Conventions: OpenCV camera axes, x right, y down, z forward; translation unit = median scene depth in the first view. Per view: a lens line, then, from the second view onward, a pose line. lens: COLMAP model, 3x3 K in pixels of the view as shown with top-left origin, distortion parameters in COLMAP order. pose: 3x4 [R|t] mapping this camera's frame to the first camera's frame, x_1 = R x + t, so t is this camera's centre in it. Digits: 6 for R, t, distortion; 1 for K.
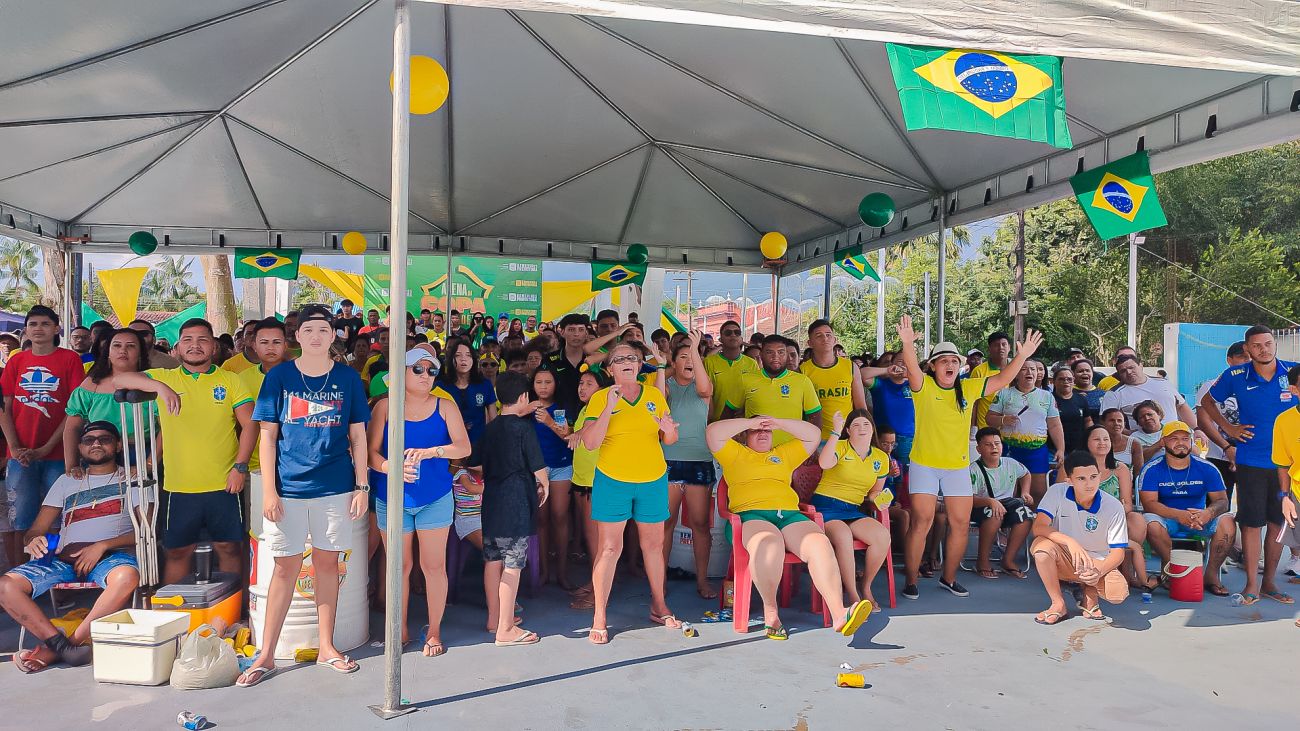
lens RADIAL K [[892.3, 0, 645.5], [0, 892.3, 325.7], [0, 0, 1]] dist [0.006122, 0.001910]
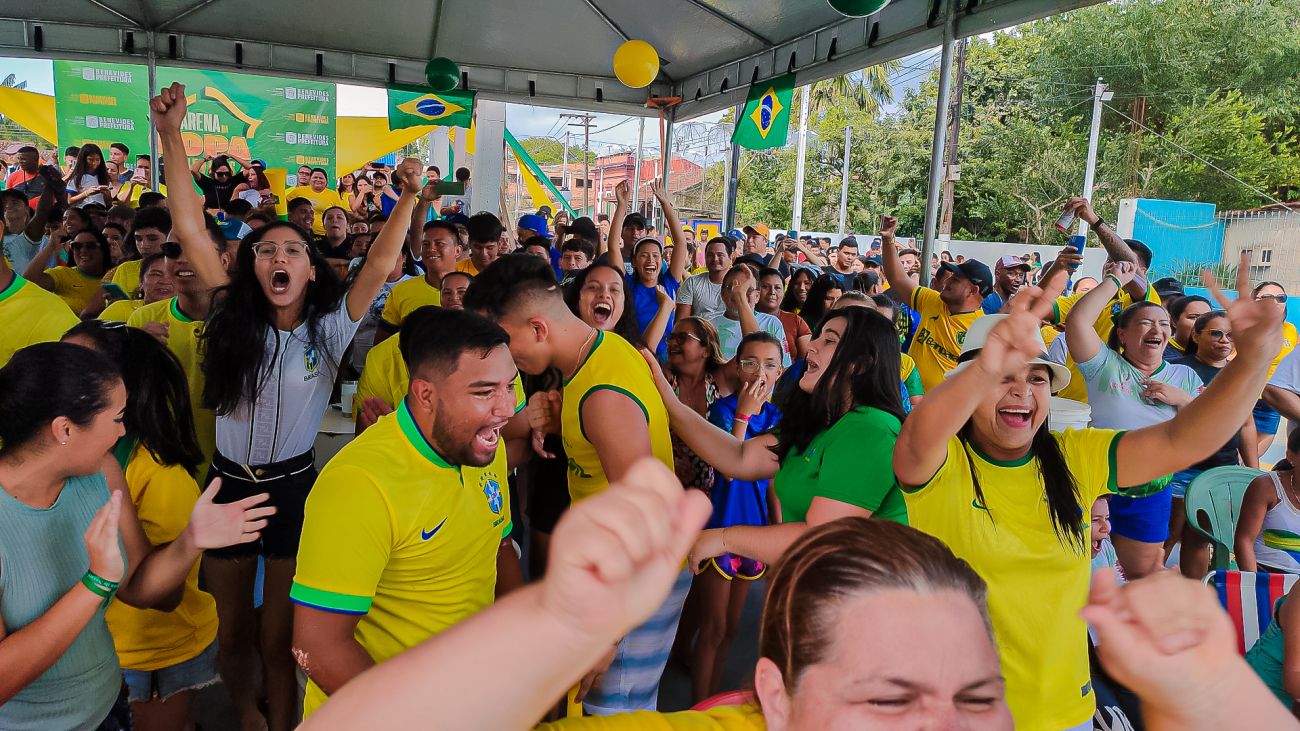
lens RADIAL K [[926.6, 0, 652.6], [0, 926.6, 390.7], [0, 0, 1]] dist [-0.000867, 0.001278]
pose [[0.992624, 0.006277, 0.121070, 0.051048], [-0.033313, 0.974340, 0.222602, -0.011420], [-0.116566, -0.224993, 0.967363, 0.260192]]
